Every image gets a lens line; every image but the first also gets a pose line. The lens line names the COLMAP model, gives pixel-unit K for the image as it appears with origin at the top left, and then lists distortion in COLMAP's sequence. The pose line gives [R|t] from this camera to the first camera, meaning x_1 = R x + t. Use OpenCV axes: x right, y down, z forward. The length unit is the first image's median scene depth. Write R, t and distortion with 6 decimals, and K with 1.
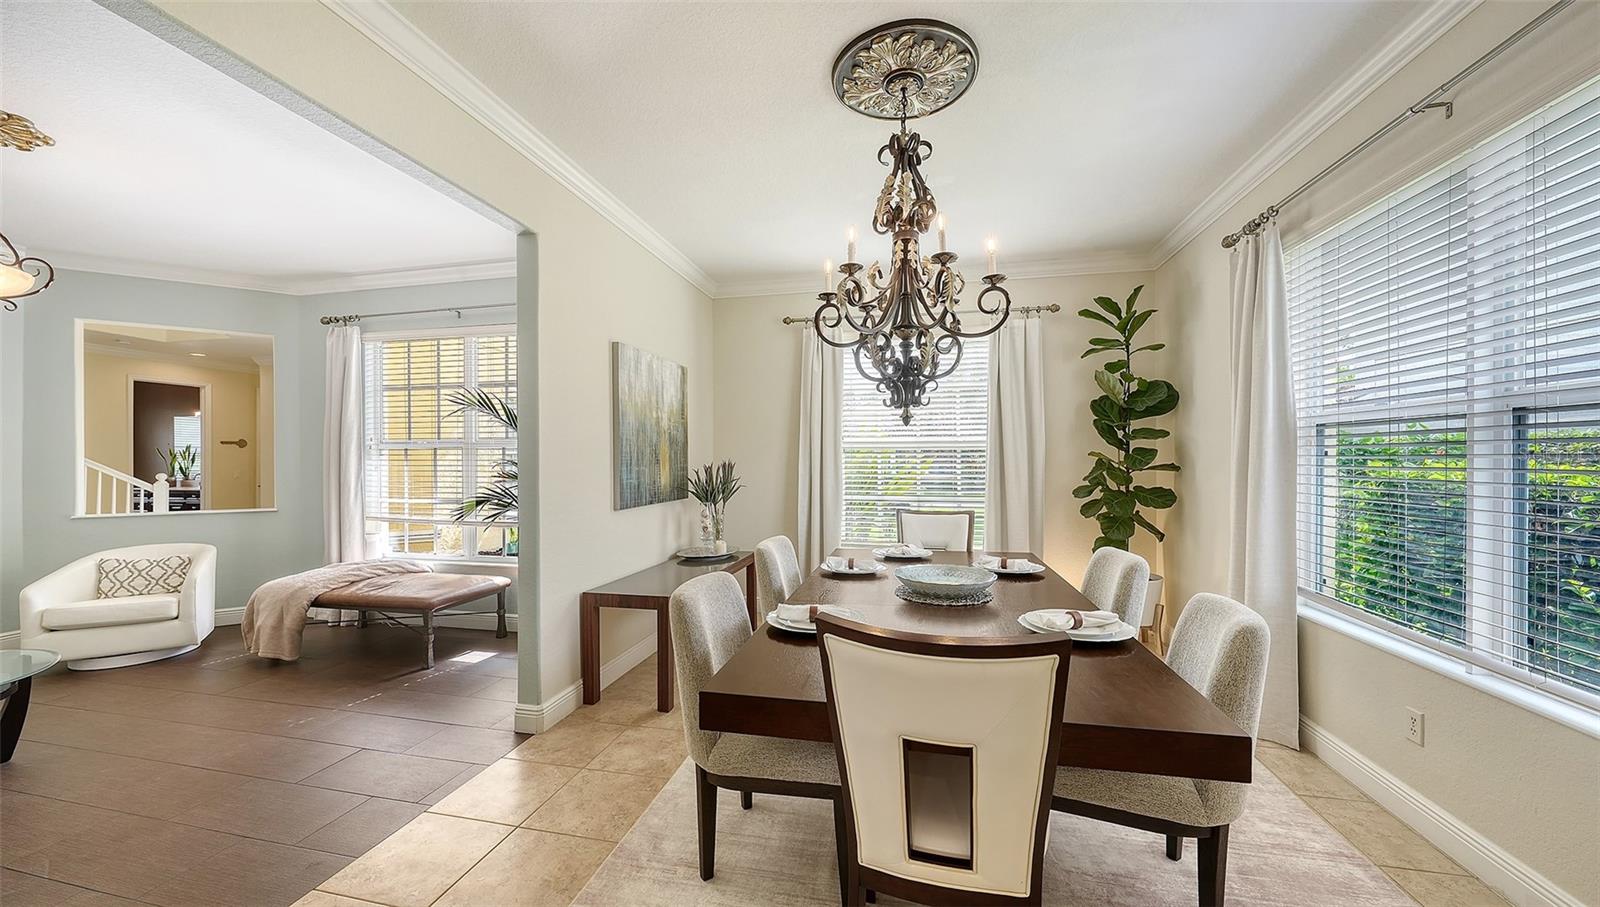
lens RADIAL K [[578.3, 0, 795.2], [0, 578.3, 457.8], [0, 0, 1]] dist [0.000831, 0.000006]
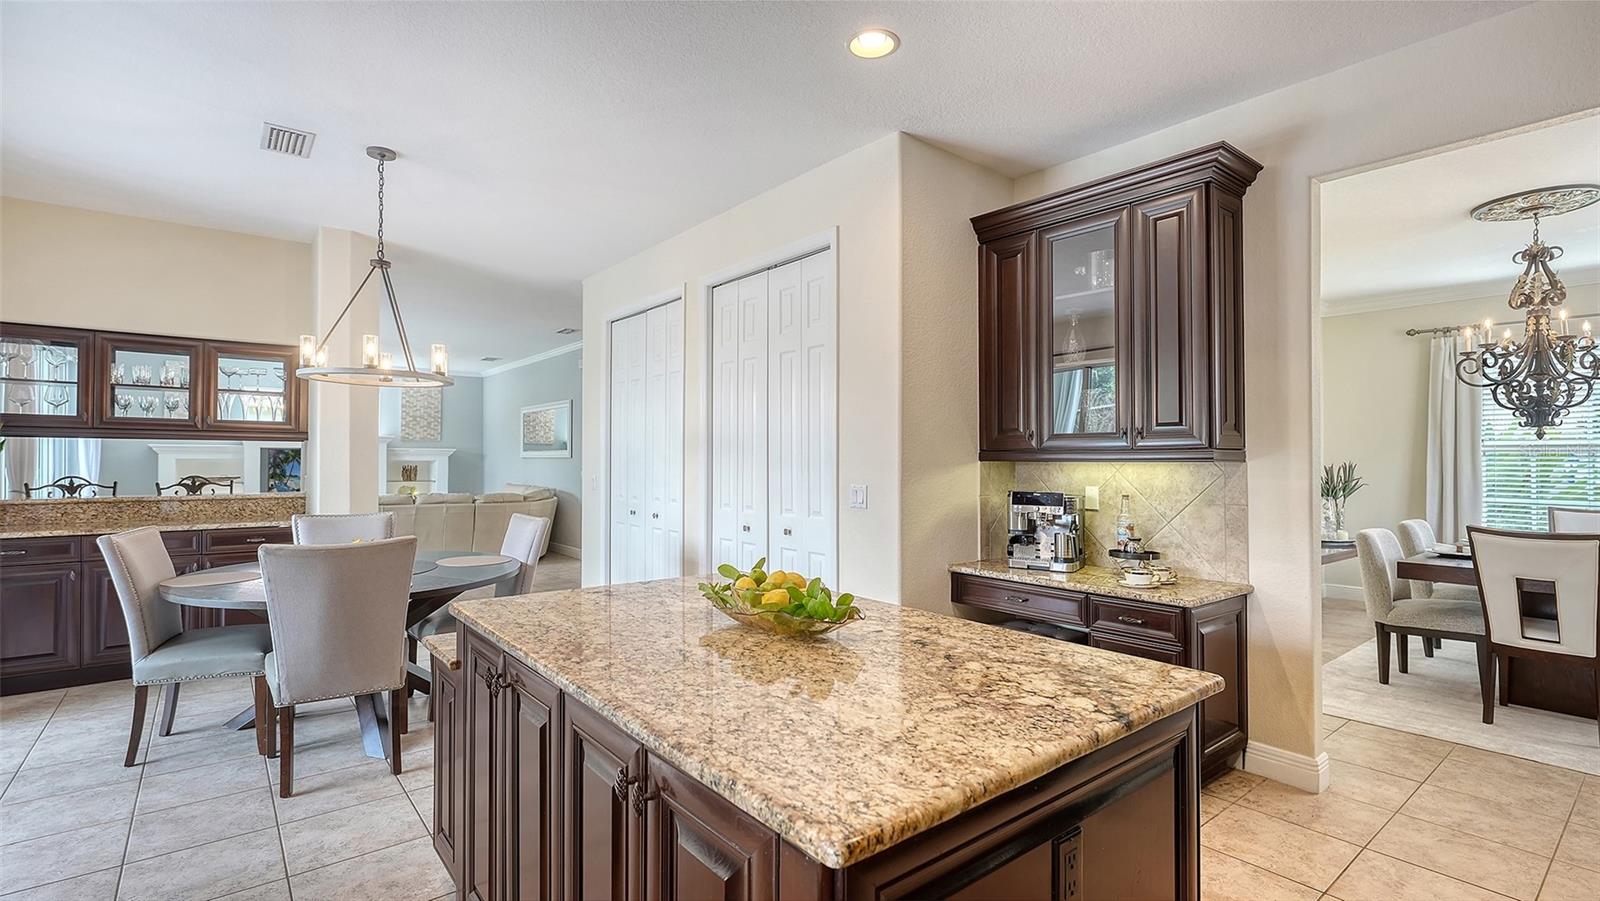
lens RADIAL K [[717.0, 0, 797.2], [0, 717.0, 452.7], [0, 0, 1]] dist [-0.002717, -0.000674]
pose [[0.774063, -0.001613, -0.633106, -0.120919], [-0.004113, 0.999963, -0.007576, -0.001050], [0.633095, 0.008468, 0.774028, -1.606823]]
